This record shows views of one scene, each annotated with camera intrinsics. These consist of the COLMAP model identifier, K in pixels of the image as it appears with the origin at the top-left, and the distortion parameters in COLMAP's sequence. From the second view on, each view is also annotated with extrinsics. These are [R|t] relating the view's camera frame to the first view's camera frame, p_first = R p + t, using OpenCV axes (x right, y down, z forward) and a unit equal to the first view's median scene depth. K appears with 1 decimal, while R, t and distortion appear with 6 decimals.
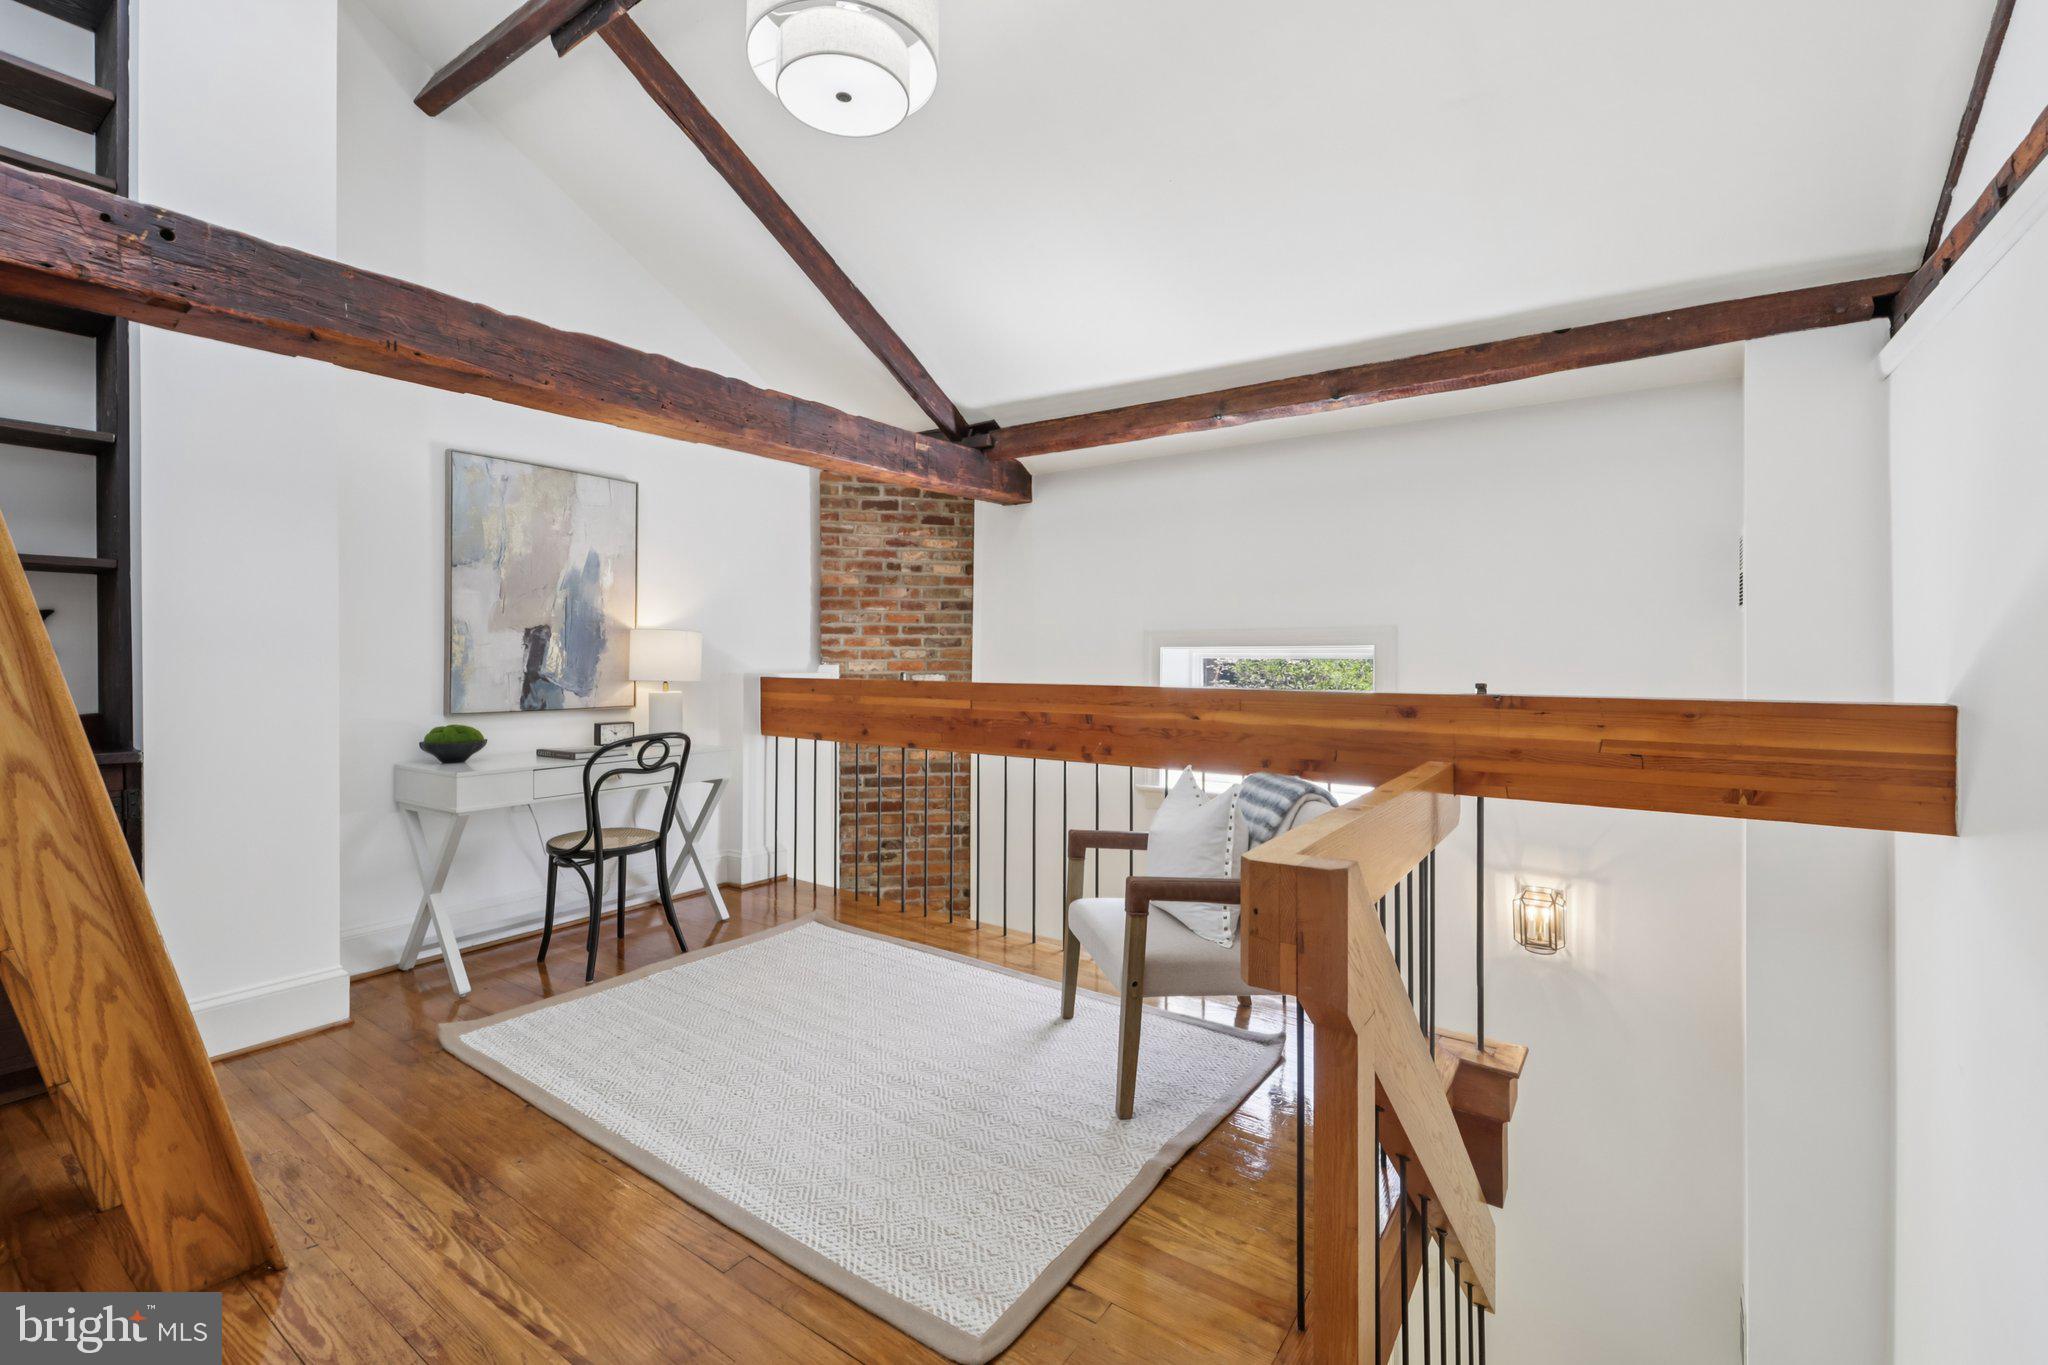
lens RADIAL K [[878.0, 0, 1018.9], [0, 878.0, 657.1], [0, 0, 1]] dist [0.003262, -0.000259]
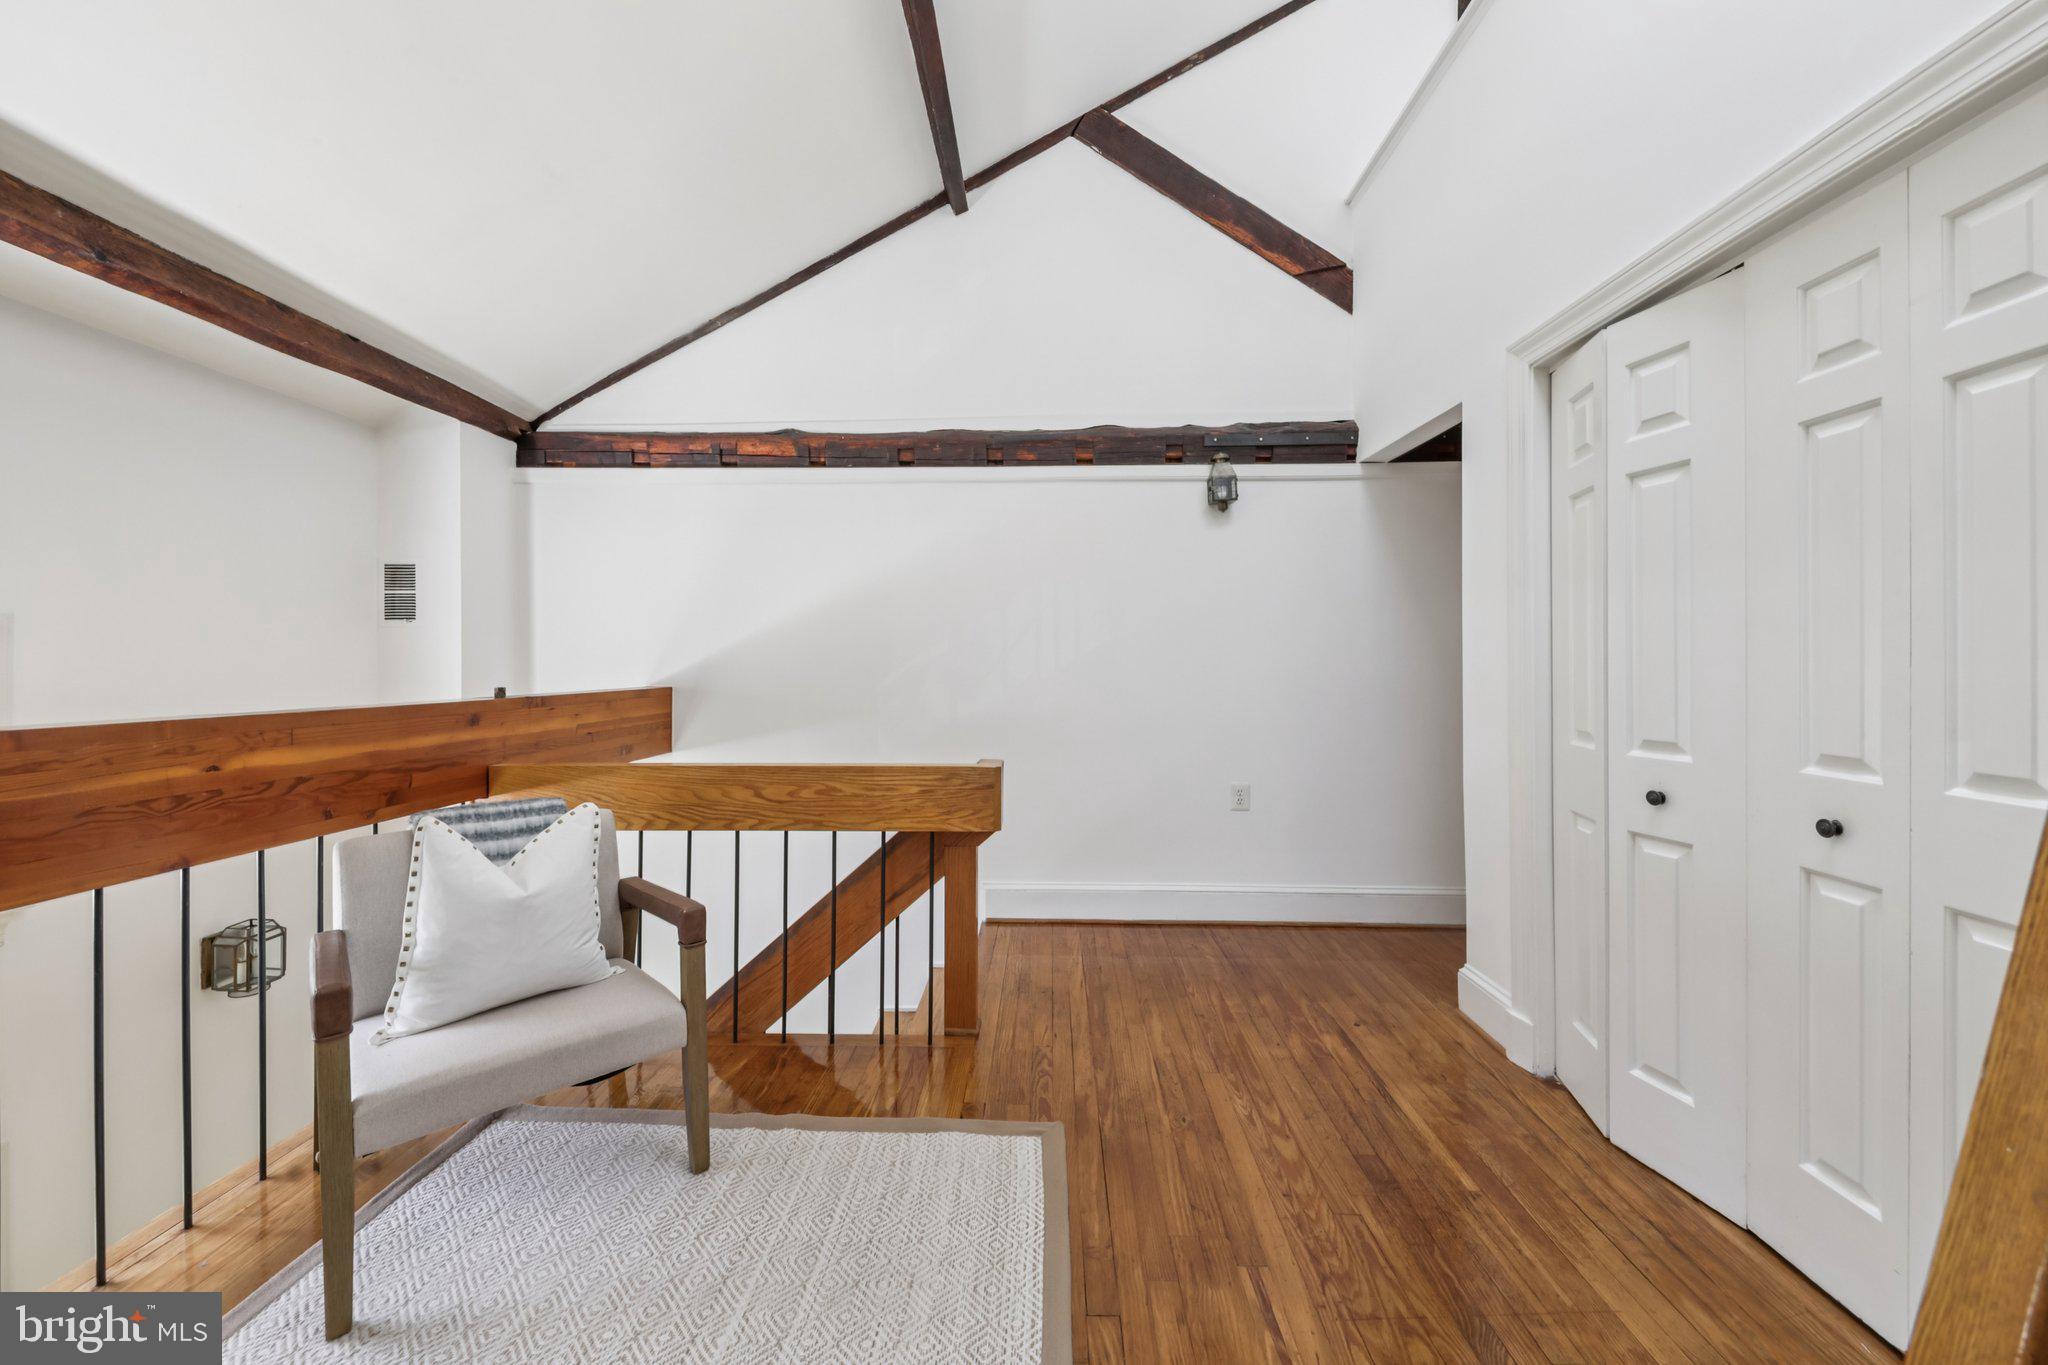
lens RADIAL K [[752.1, 0, 1022.1], [0, 752.1, 657.6], [0, 0, 1]] dist [0.013292, -0.007397]
pose [[-0.546176, 0.002377, 0.837667, -0.326926], [-0.000342, 0.999995, -0.003061, -0.002396], [-0.837670, -0.001959, -0.546173, 0.520943]]
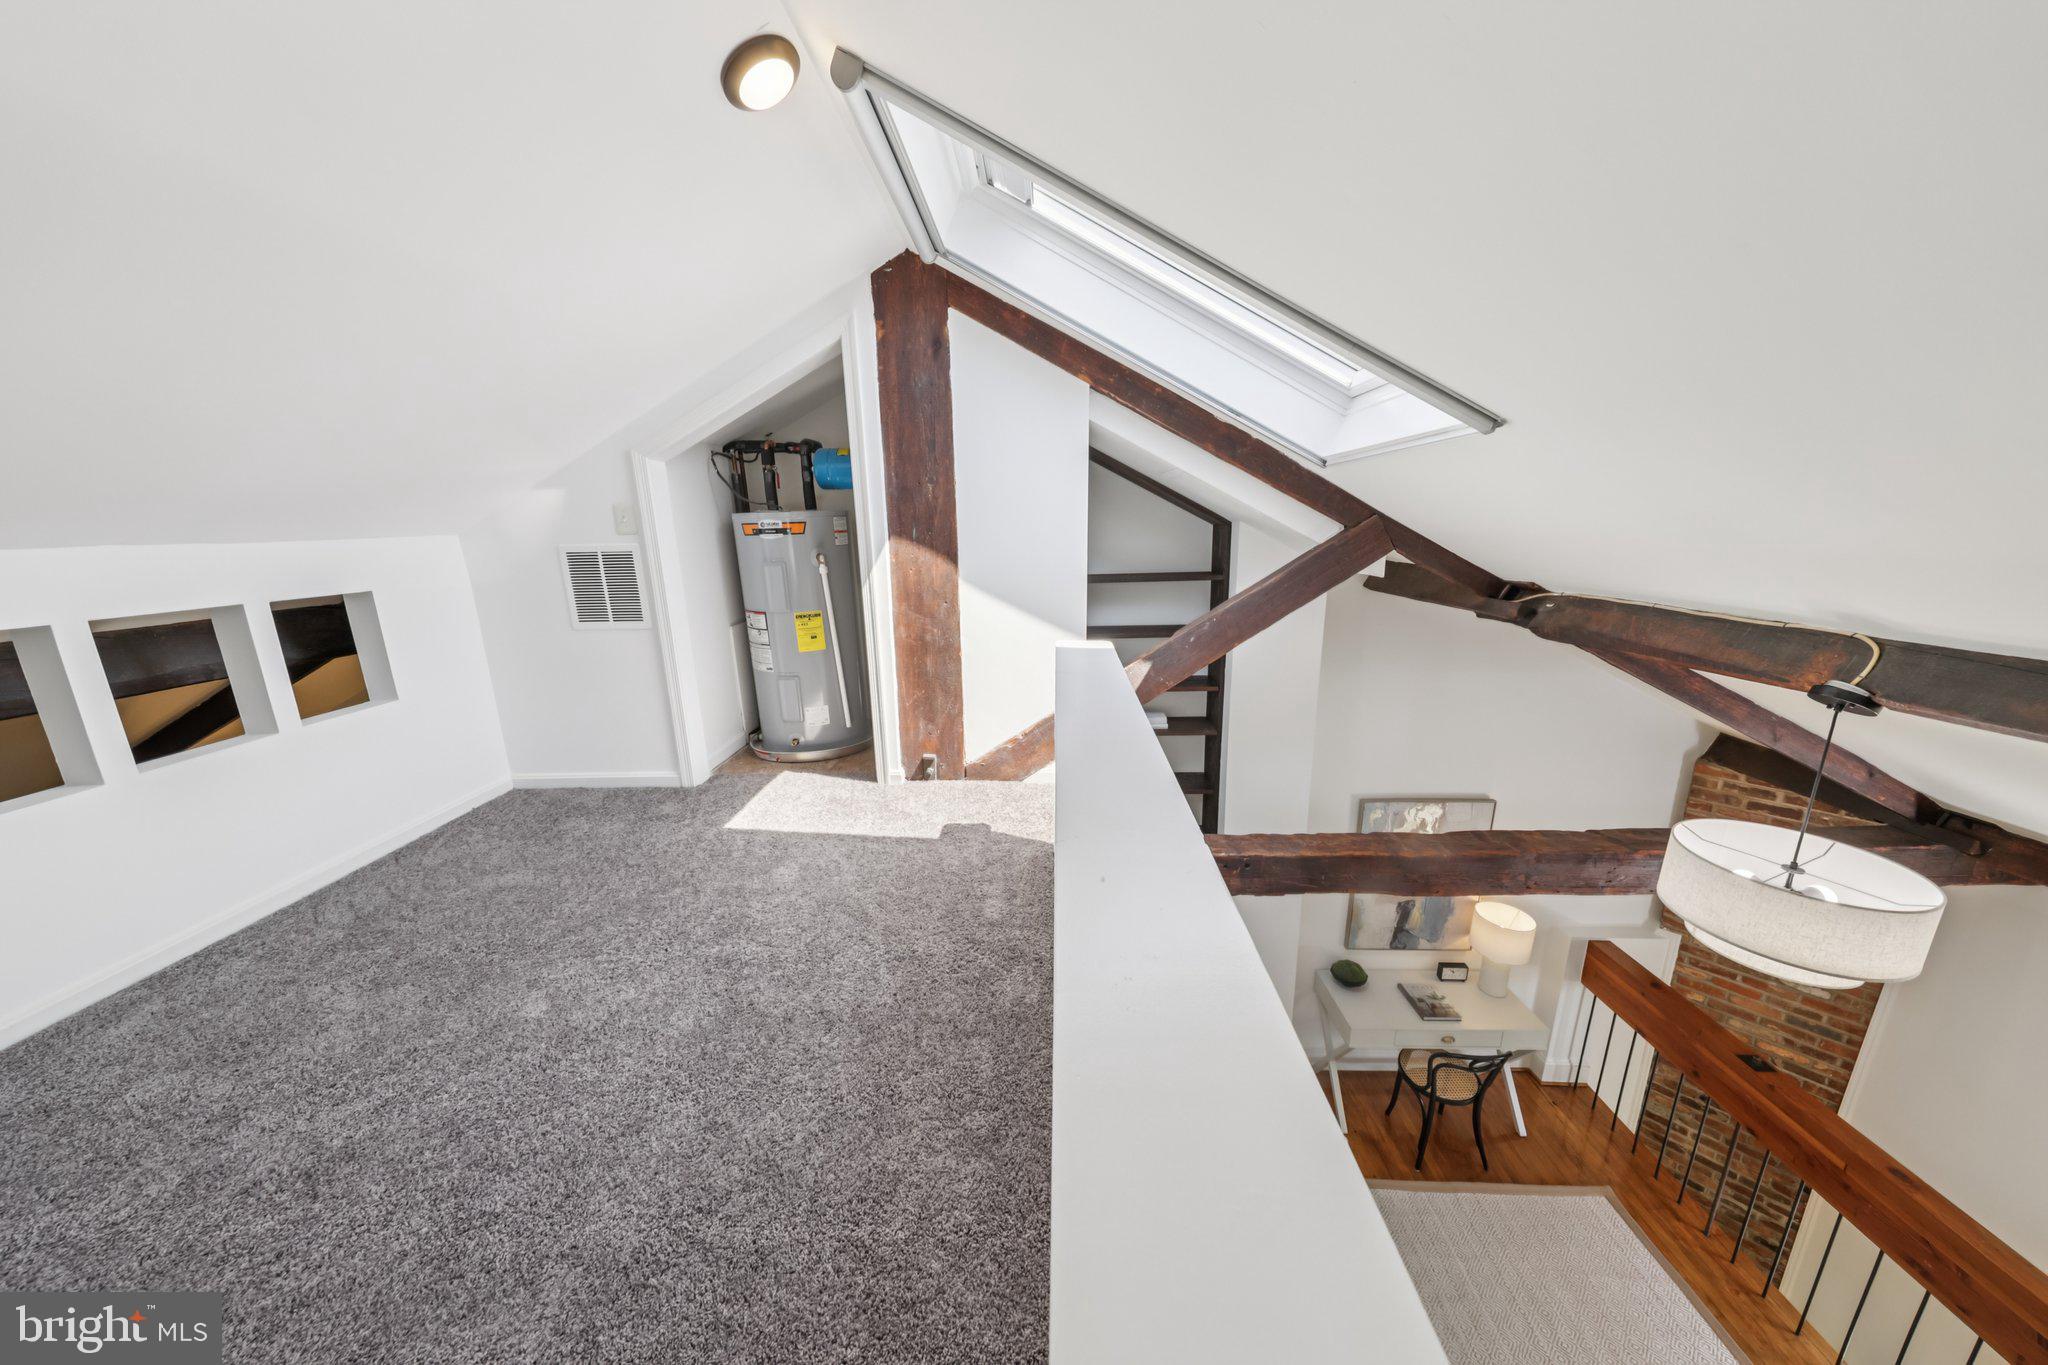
lens RADIAL K [[651.1, 0, 1019.0], [0, 651.1, 676.3], [0, 0, 1]] dist [0.000568, -0.002039]
pose [[0.535906, 0.180280, -0.824806, -0.039801], [0.024874, 0.973141, 0.228864, -0.507549], [0.843911, -0.143166, 0.517027, -0.060859]]
